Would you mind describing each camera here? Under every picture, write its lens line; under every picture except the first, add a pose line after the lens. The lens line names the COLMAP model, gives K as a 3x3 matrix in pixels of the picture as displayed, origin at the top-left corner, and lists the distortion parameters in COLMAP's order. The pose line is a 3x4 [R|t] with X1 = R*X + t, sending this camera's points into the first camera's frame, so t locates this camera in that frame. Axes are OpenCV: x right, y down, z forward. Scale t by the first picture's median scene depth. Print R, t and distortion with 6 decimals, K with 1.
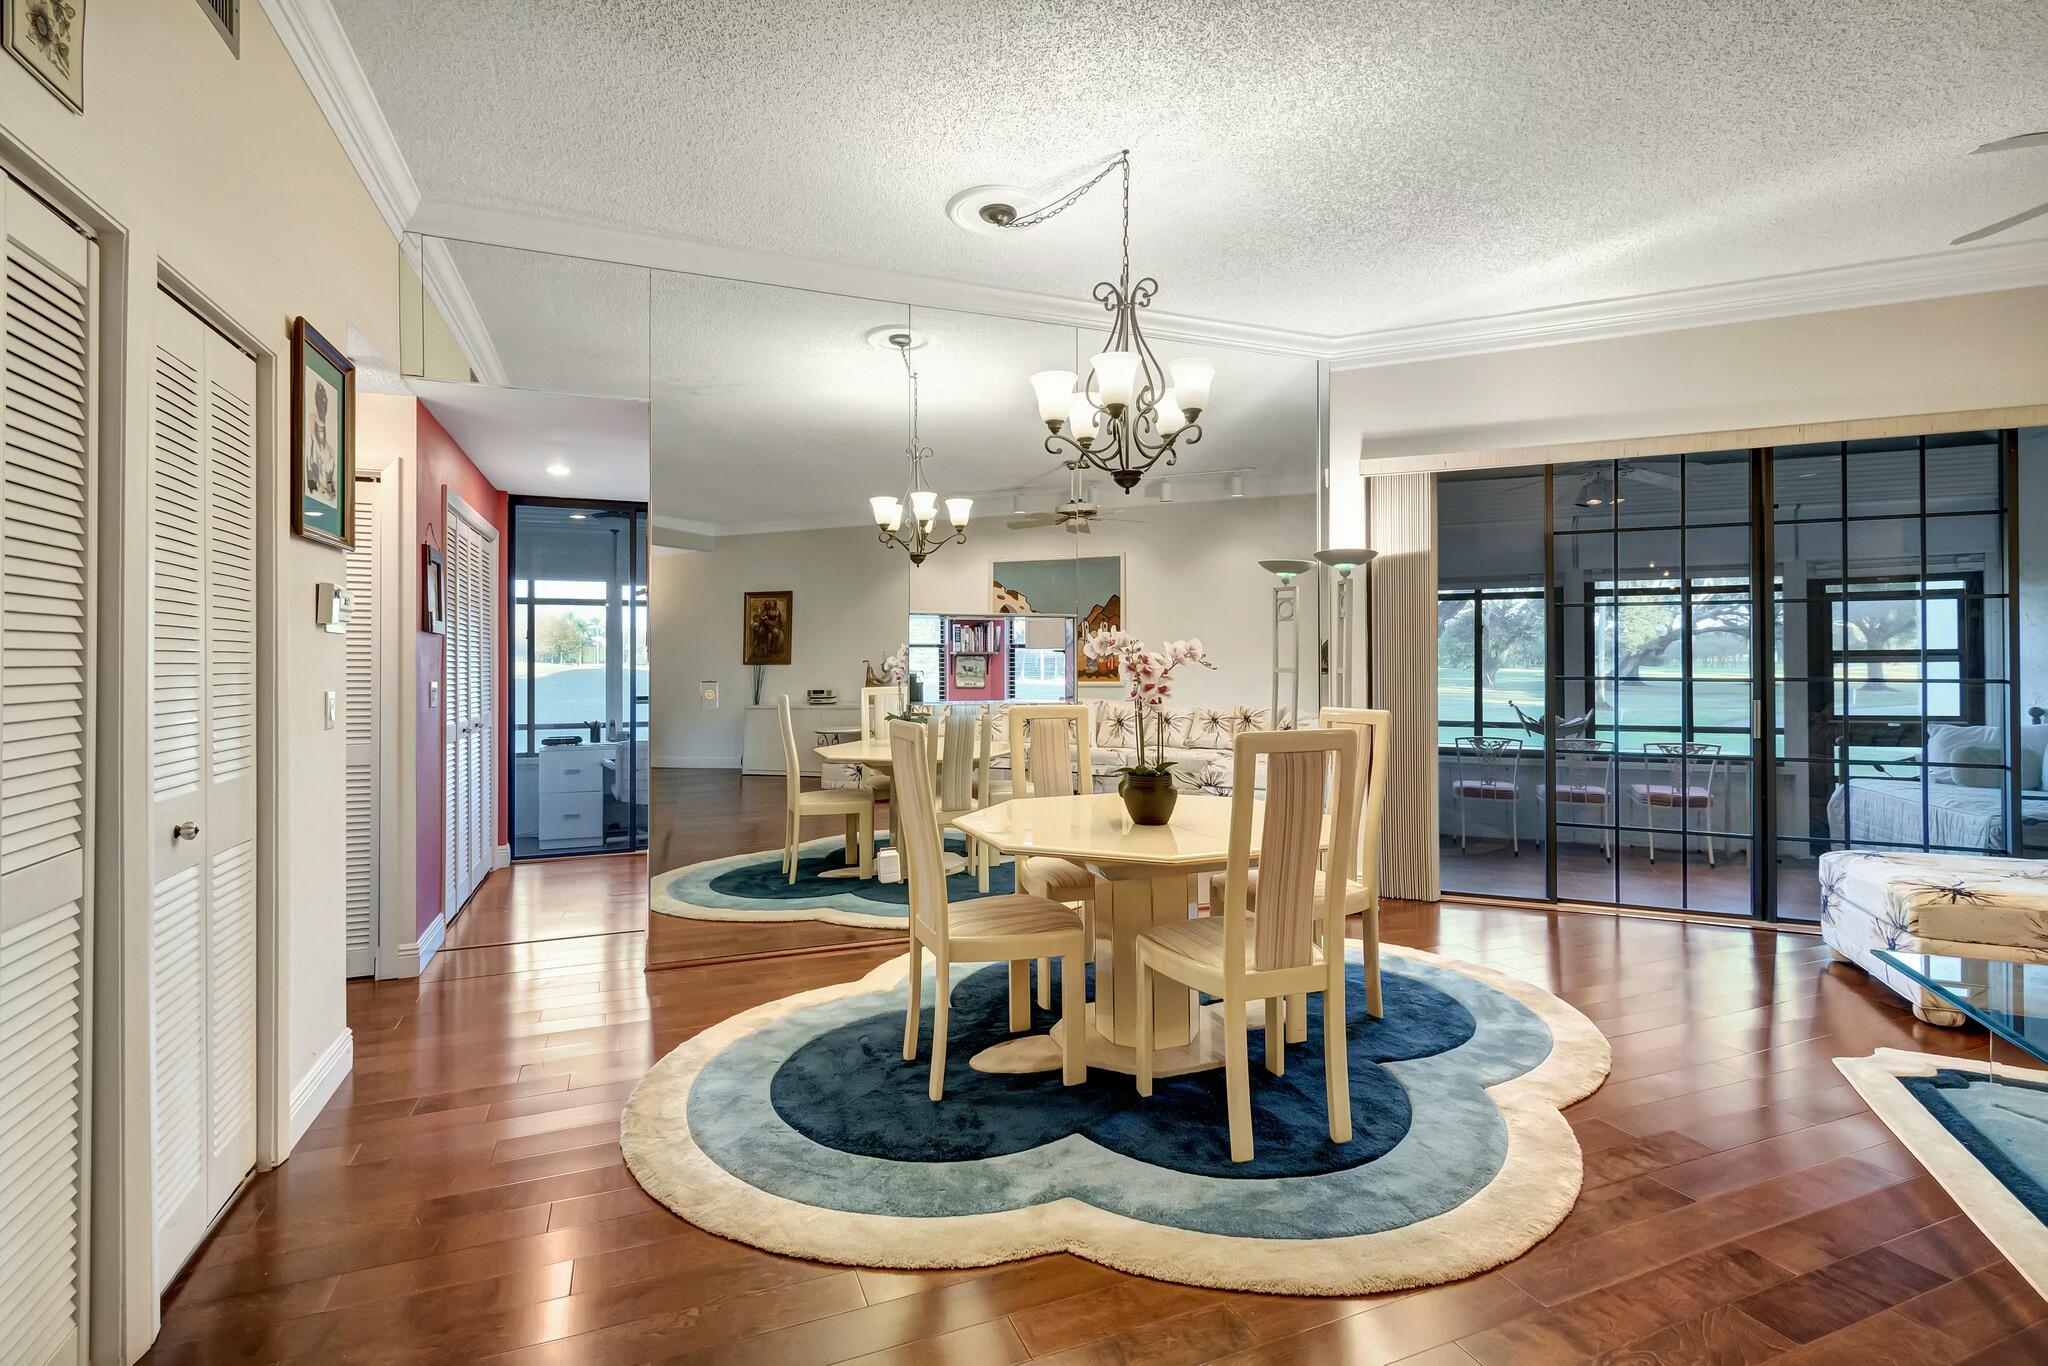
lens RADIAL K [[918.8, 0, 1024.8], [0, 918.8, 671.0], [0, 0, 1]] dist [0.002448, -0.001380]
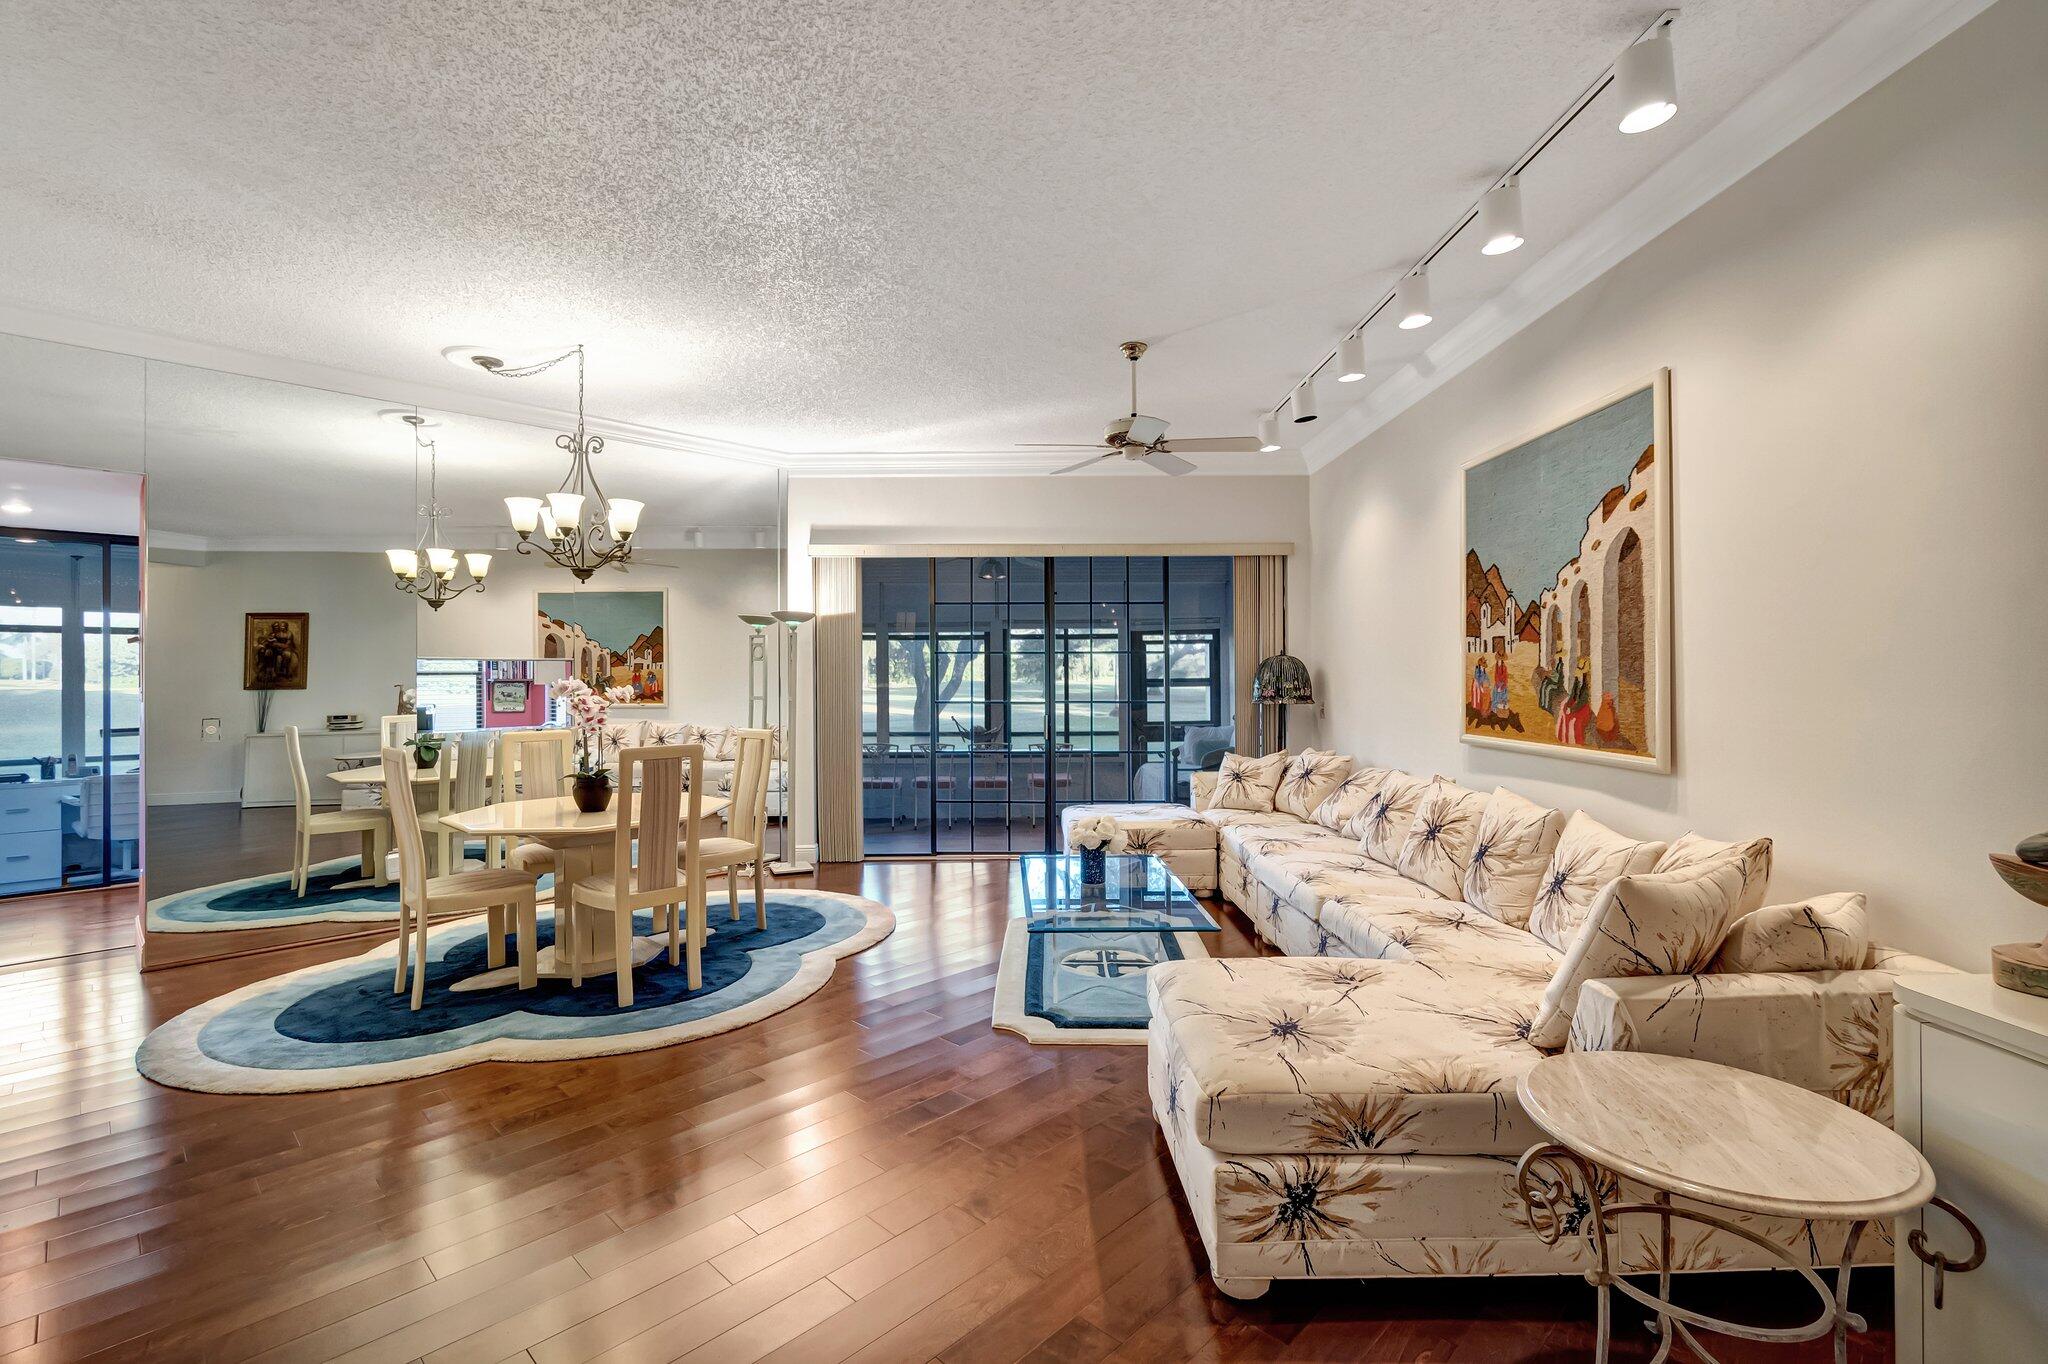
lens RADIAL K [[918.8, 0, 1016.0], [0, 918.8, 676.3], [0, 0, 1]] dist [0.002448, -0.001380]
pose [[0.919965, -0.003235, 0.391988, 0.106410], [0.006092, 0.999963, -0.006044, -0.022404], [-0.391954, 0.007948, 0.919951, -0.363307]]
